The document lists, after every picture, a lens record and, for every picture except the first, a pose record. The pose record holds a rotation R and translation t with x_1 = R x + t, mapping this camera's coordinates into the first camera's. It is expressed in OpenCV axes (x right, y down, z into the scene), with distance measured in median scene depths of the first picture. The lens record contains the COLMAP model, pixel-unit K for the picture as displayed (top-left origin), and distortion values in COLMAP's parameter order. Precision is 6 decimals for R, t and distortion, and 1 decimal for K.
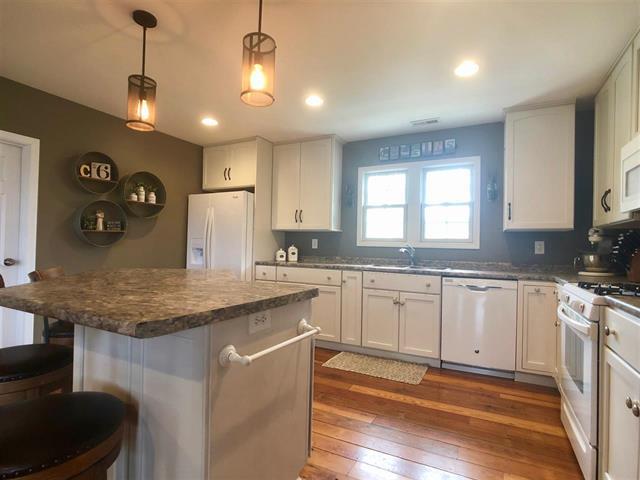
lens RADIAL K [[338.3, 0, 326.3], [0, 338.3, 242.8], [0, 0, 1]] dist [-0.020986, 0.011028]
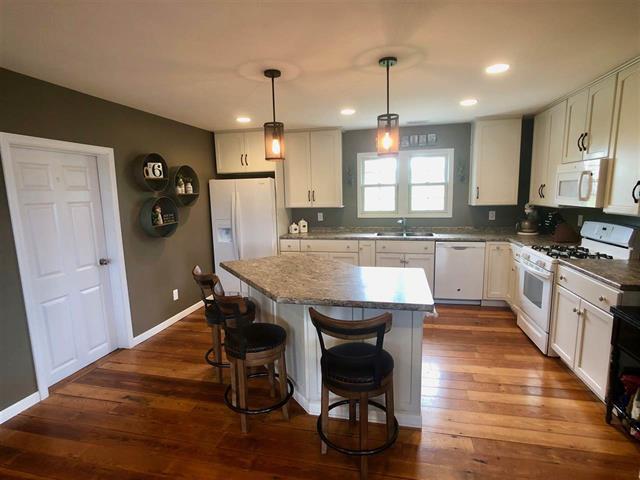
lens RADIAL K [[338.3, 0, 326.4], [0, 338.3, 241.1], [0, 0, 1]] dist [-0.020986, 0.011028]
pose [[0.966887, -0.079570, 0.242481, -0.412713], [0.040812, 0.986133, 0.160862, -0.137956], [-0.251919, -0.145639, 0.956727, -0.225211]]
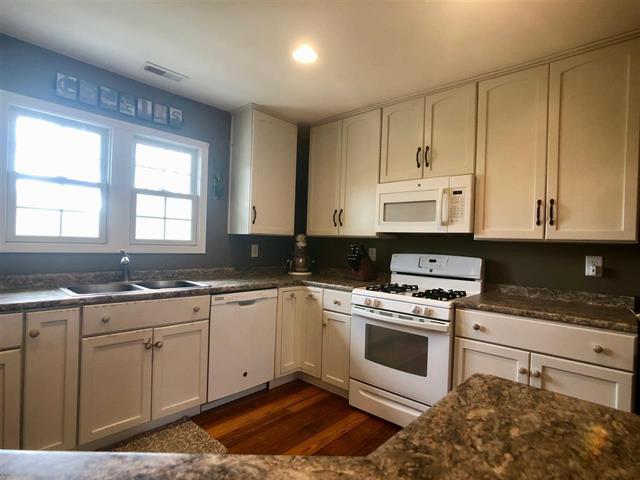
lens RADIAL K [[338.3, 0, 315.3], [0, 338.3, 241.4], [0, 0, 1]] dist [-0.020986, 0.011028]
pose [[0.277558, -0.010327, 0.960653, -0.301320], [-0.039525, 0.998973, 0.022159, -0.043600], [-0.959895, -0.044120, 0.276865, 0.527663]]
